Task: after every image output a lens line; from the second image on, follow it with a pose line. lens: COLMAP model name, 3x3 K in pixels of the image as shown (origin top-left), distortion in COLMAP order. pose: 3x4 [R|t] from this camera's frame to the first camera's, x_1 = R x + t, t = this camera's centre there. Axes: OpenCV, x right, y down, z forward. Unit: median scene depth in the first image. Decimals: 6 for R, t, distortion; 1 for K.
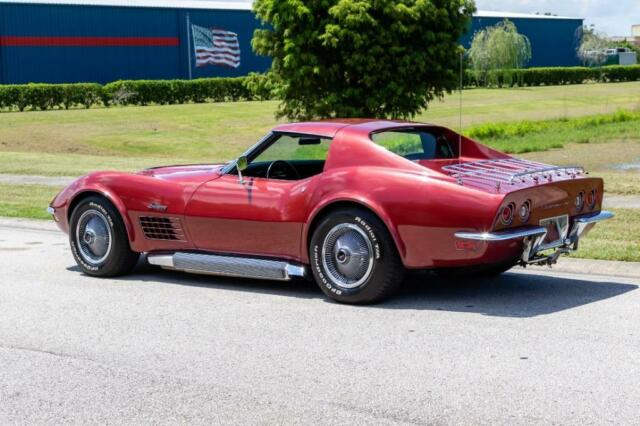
lens RADIAL K [[1214.4, 0, 320.0], [0, 1214.4, 213.0], [0, 0, 1]] dist [0.056009, -0.033800]
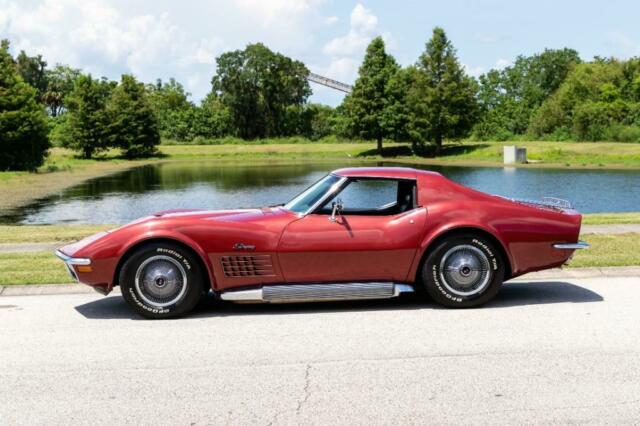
lens RADIAL K [[1124.1, 0, 320.0], [0, 1124.1, 213.0], [0, 0, 1]] dist [0.045413, 0.007230]
pose [[0.742417, -0.031536, 0.669195, -0.653735], [0.070411, 0.997032, -0.031130, 0.000742], [-0.666228, 0.070231, 0.742434, 0.160701]]
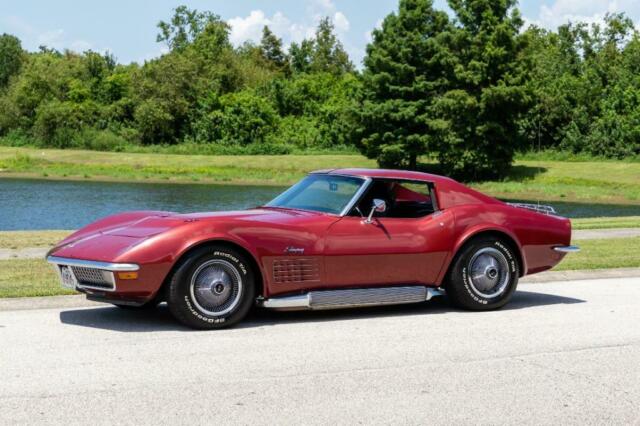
lens RADIAL K [[1366.8, 0, 320.0], [0, 1366.8, 213.0], [0, 0, 1]] dist [0.152014, 0.204052]
pose [[0.361773, -0.015403, 0.932139, -1.036690], [0.074892, 0.997112, -0.012590, -0.017424], [-0.929253, 0.074365, 0.361881, 0.469963]]
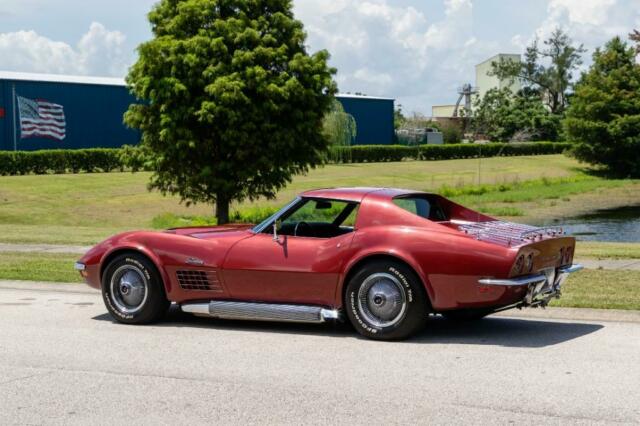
lens RADIAL K [[1214.4, 0, 320.0], [0, 1214.4, 213.0], [0, 0, 1]] dist [0.056009, -0.033800]
pose [[0.987218, 0.007753, 0.159188, -0.170132], [0.001996, 0.998136, -0.060993, 0.016596], [-0.159364, 0.060531, 0.985362, -0.132737]]
